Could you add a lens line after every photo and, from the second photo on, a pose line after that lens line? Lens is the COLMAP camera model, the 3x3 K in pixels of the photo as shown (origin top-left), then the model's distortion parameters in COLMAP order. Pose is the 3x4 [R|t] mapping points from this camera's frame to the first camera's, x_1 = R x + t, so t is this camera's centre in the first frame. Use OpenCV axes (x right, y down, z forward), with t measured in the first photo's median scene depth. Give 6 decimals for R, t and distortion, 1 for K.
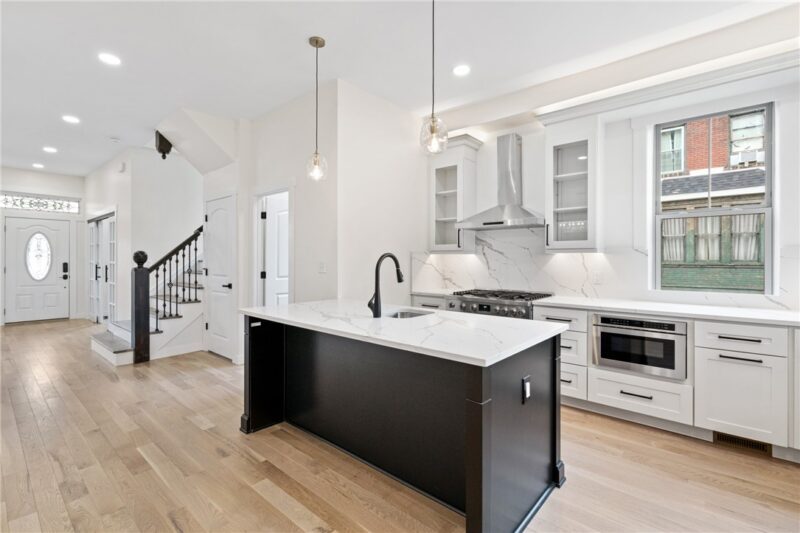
lens RADIAL K [[363.9, 0, 398.8], [0, 363.9, 257.6], [0, 0, 1]] dist [0.001702, 0.000341]
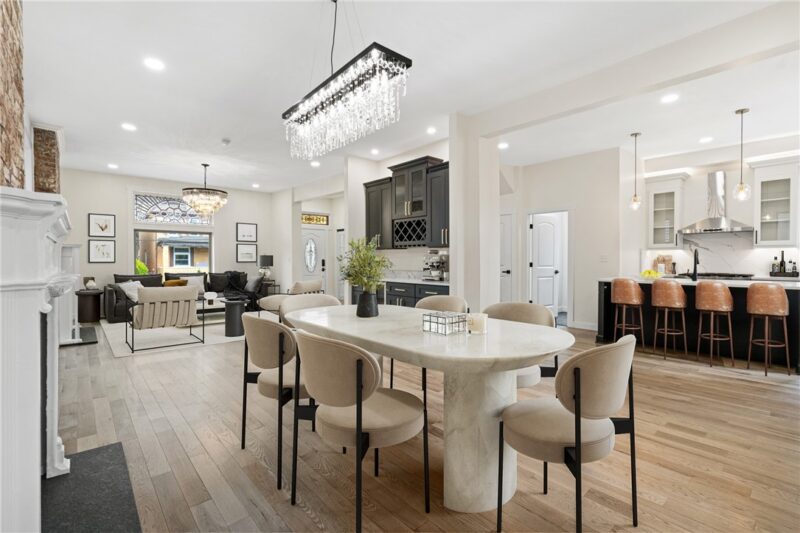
lens RADIAL K [[363.9, 0, 398.8], [0, 363.9, 257.6], [0, 0, 1]] dist [0.001702, 0.000341]
pose [[0.991196, -0.007486, -0.132191, -0.815311], [0.007752, 0.999969, 0.001494, 0.011891], [0.132176, -0.002506, 0.991223, -0.694262]]
